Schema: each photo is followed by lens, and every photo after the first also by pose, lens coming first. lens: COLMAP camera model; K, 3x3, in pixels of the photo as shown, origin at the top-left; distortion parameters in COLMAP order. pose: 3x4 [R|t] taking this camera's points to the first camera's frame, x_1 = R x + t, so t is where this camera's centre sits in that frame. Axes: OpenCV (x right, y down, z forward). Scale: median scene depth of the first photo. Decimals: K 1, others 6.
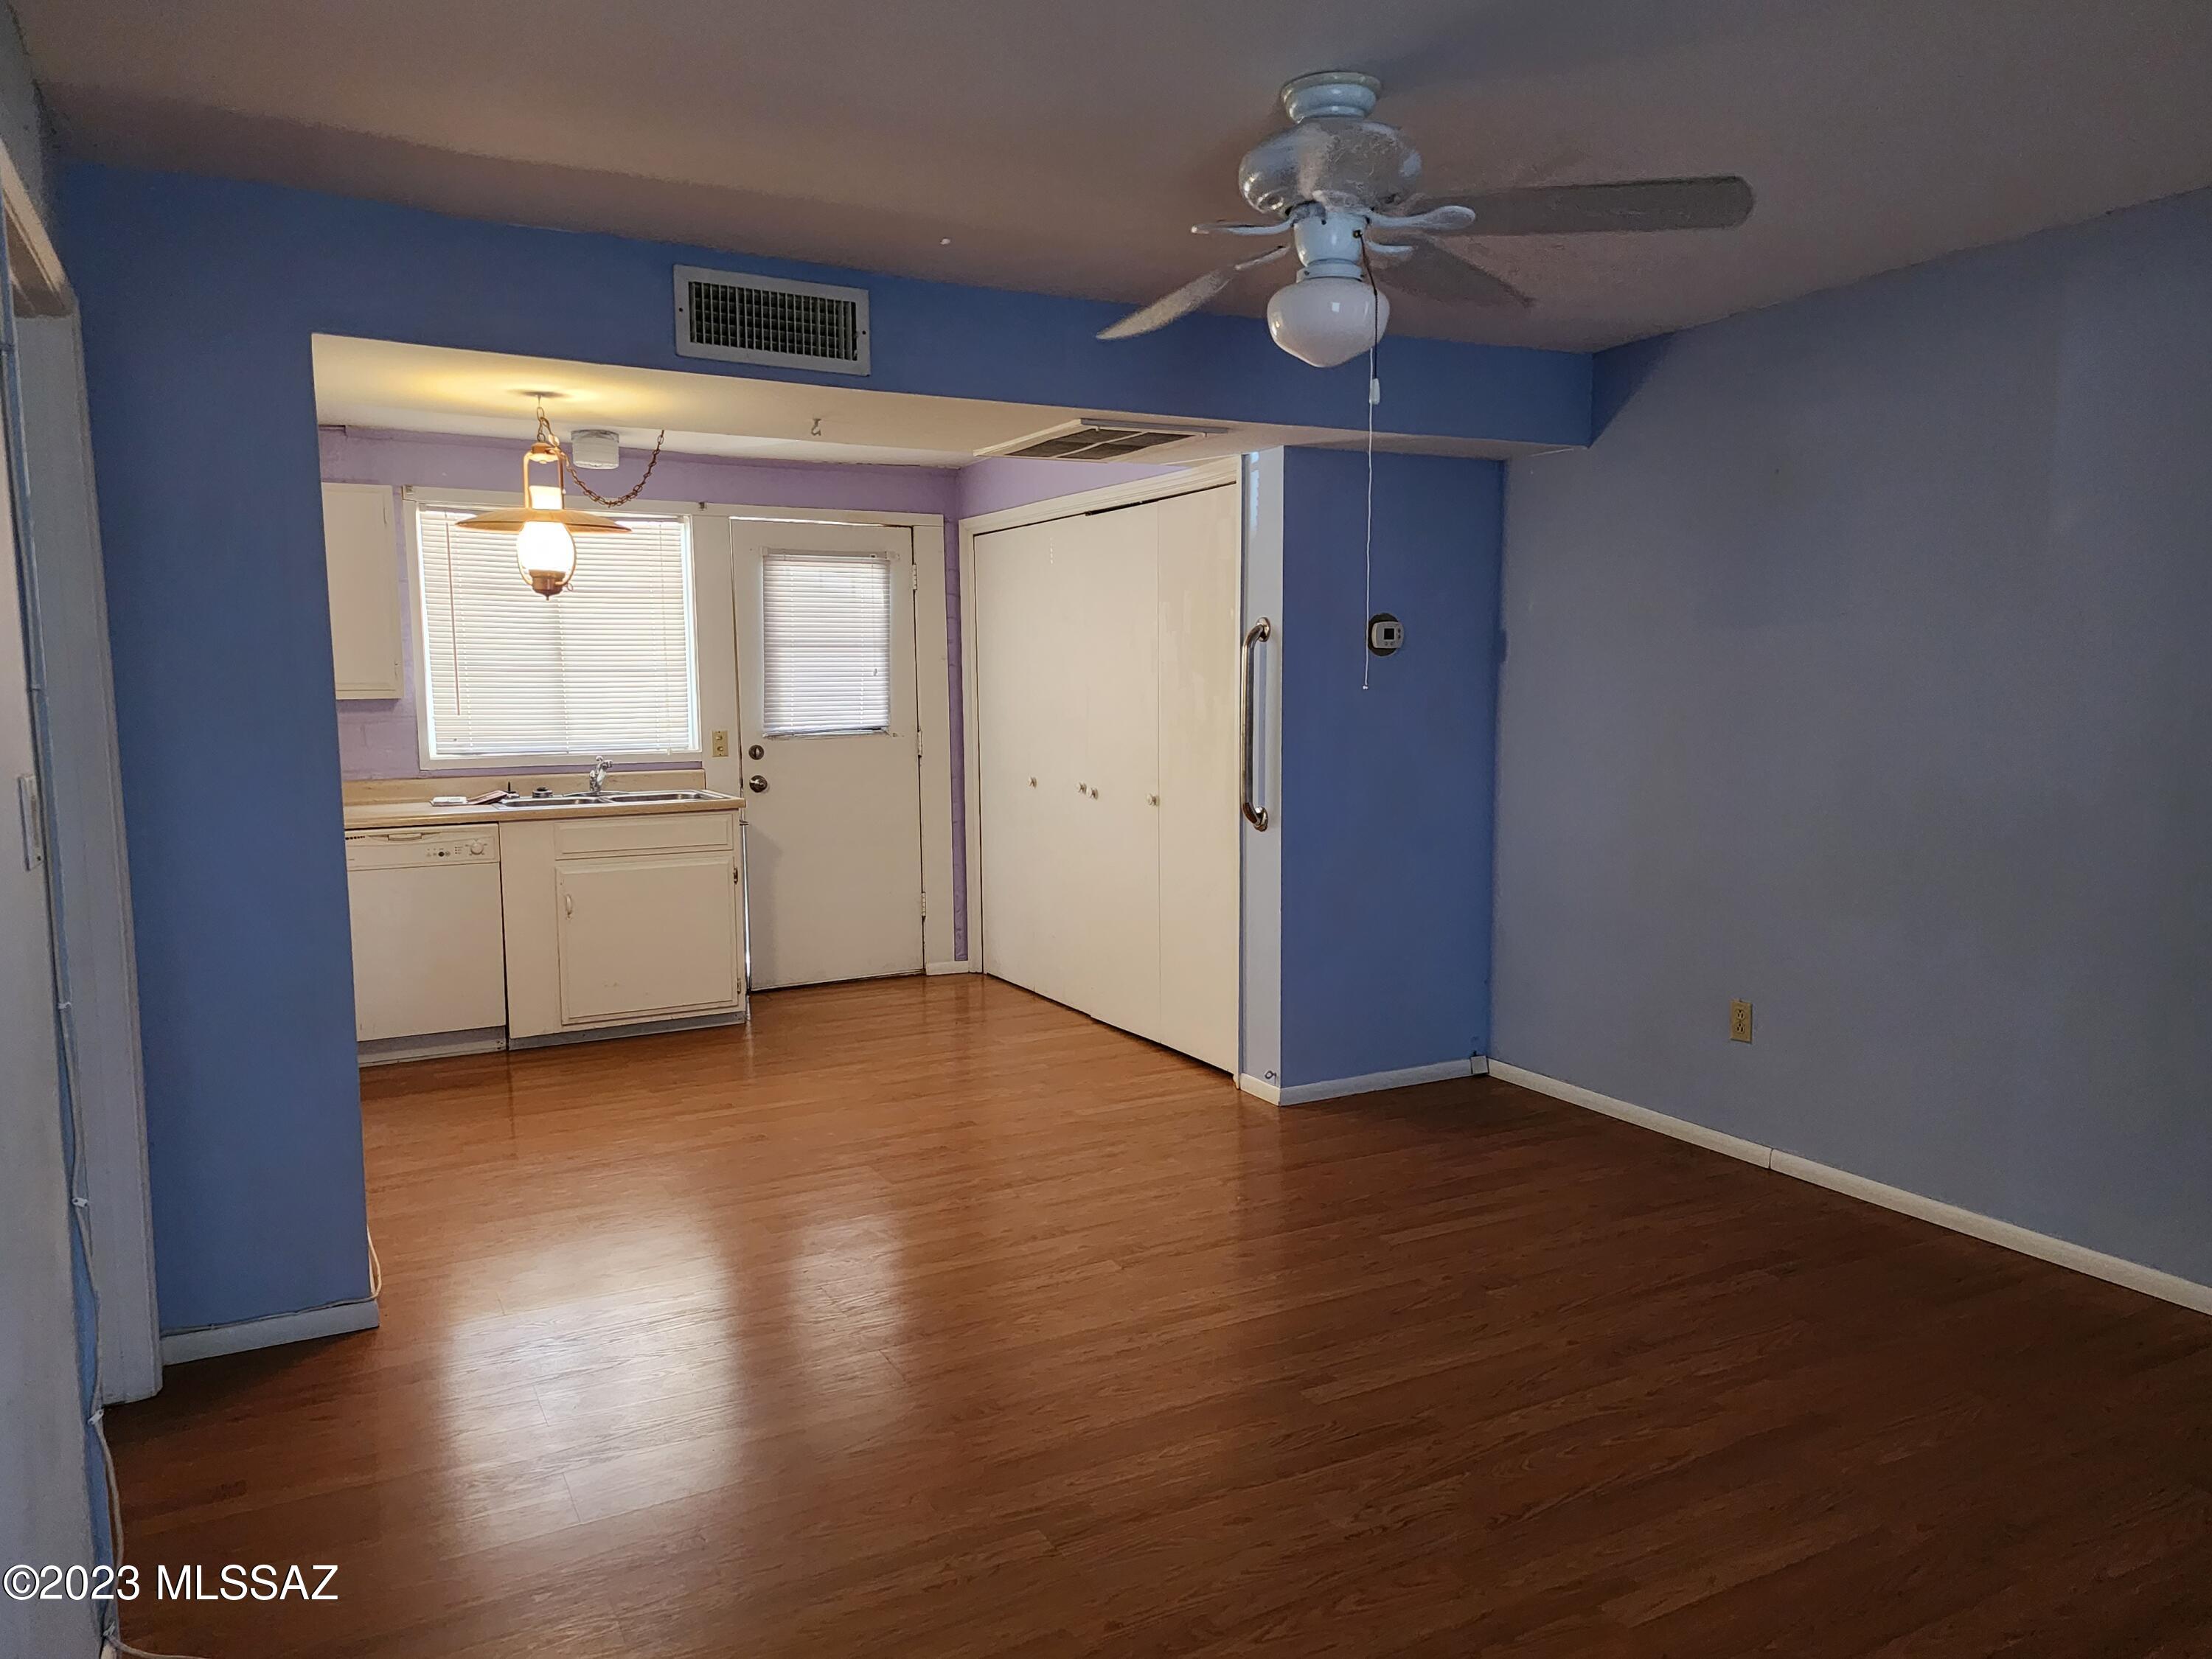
lens RADIAL K [[1530.1, 0, 1106.0], [0, 1530.1, 829.5], [0, 0, 1]] dist [0.071341, -0.049794]
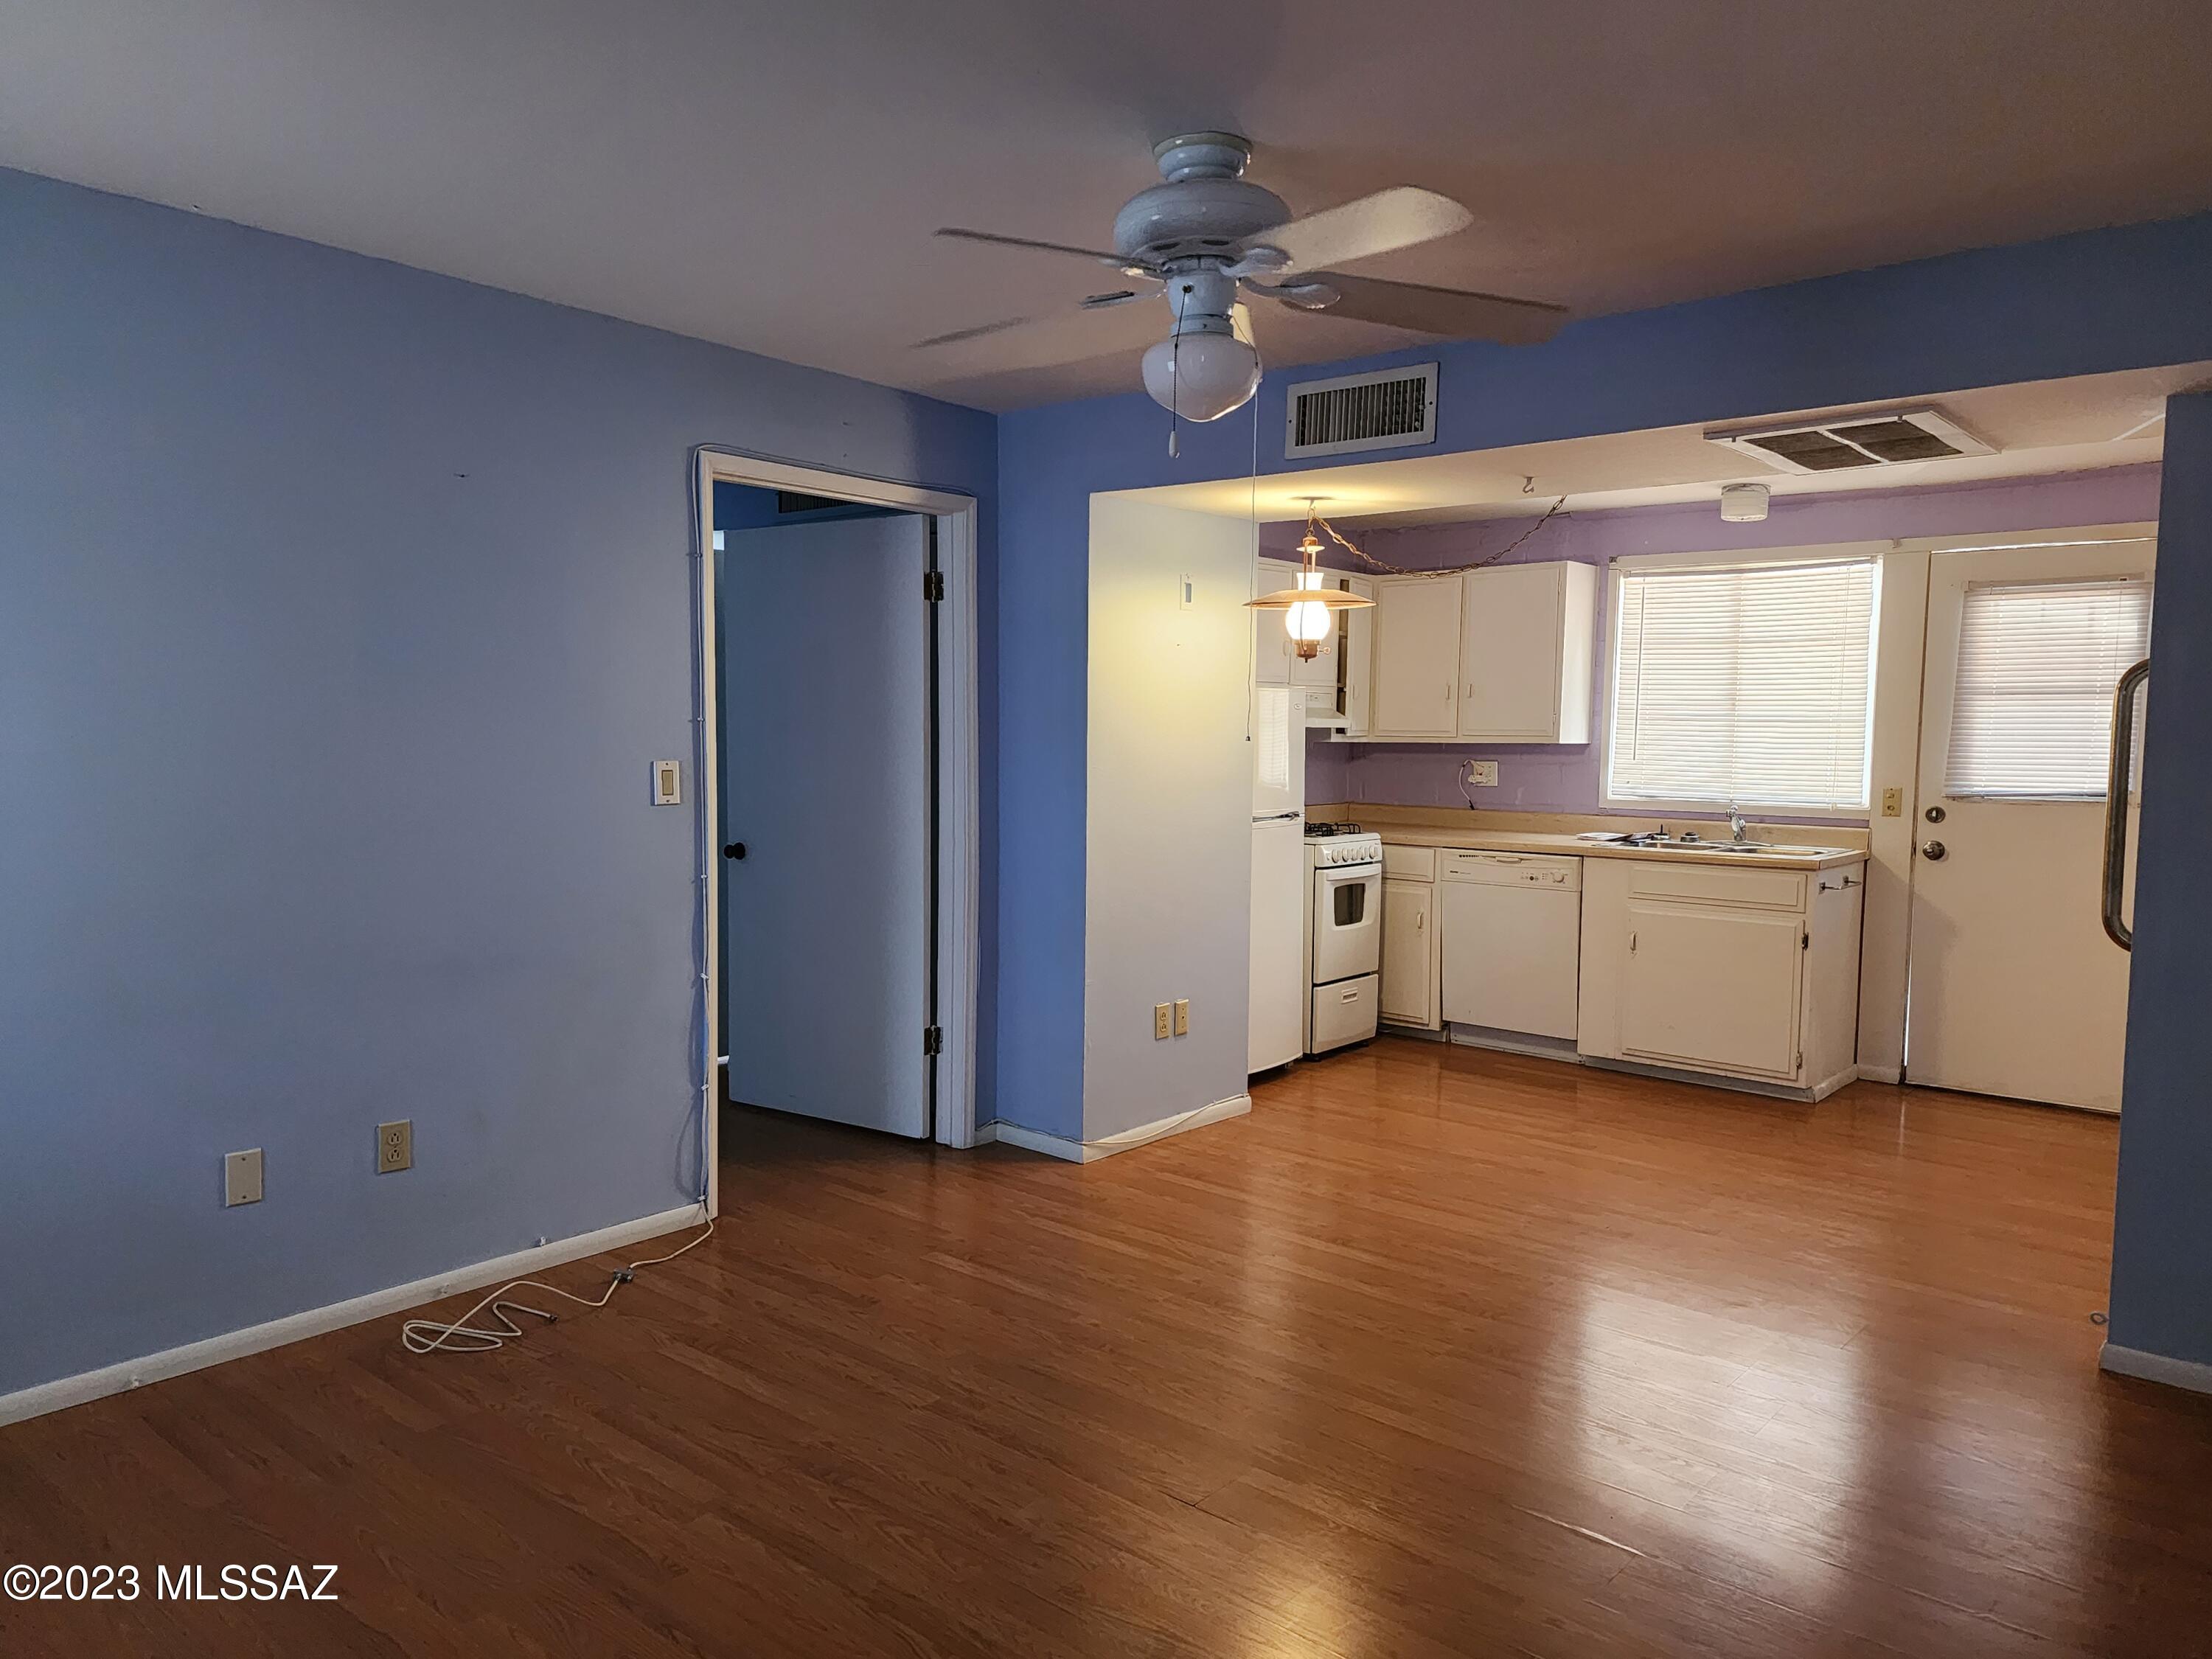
lens RADIAL K [[1530.1, 0, 1106.0], [0, 1530.1, 829.5], [0, 0, 1]] dist [0.071341, -0.049794]
pose [[0.359798, 0.075643, -0.929959, 0.452124], [-0.107576, 0.993424, 0.039184, -0.026976], [0.926808, 0.085943, 0.365570, 0.247761]]
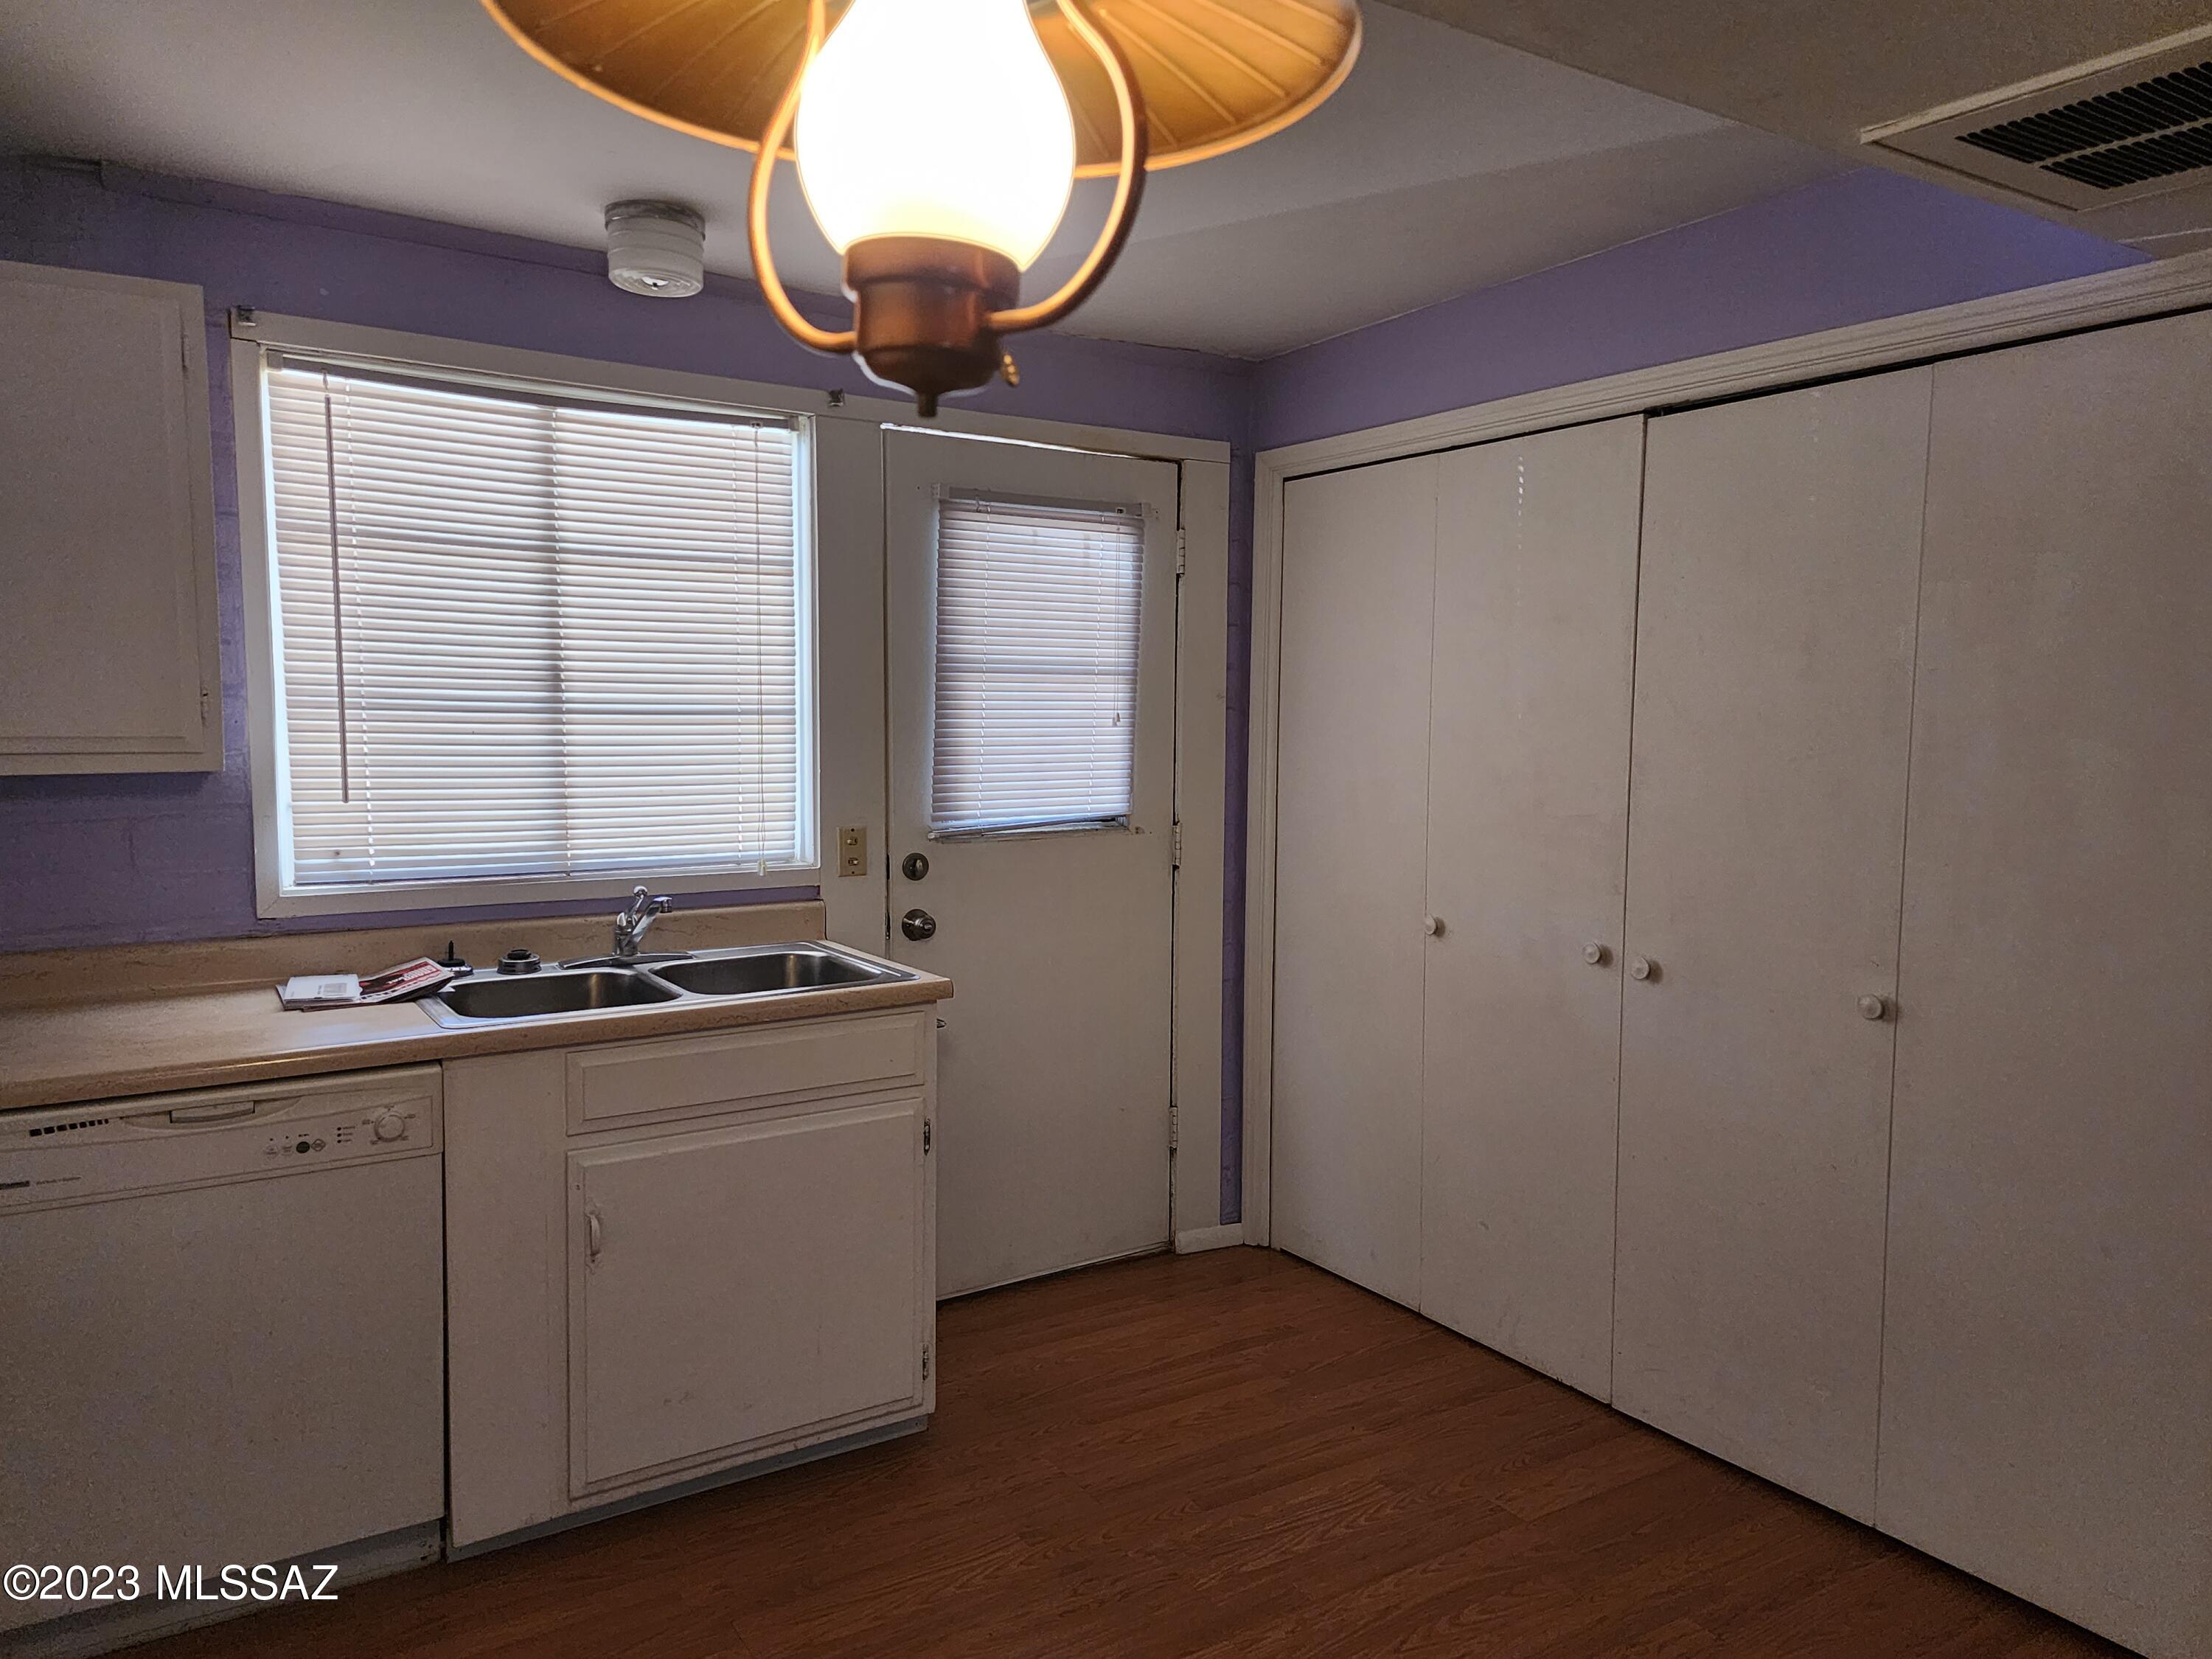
lens RADIAL K [[1530.1, 0, 1106.0], [0, 1530.1, 829.5], [0, 0, 1]] dist [0.071341, -0.049794]
pose [[0.996834, 0.010355, 0.078828, -0.214555], [-0.008631, 0.999717, -0.022183, -0.054776], [-0.079035, 0.021433, 0.996641, 0.487664]]
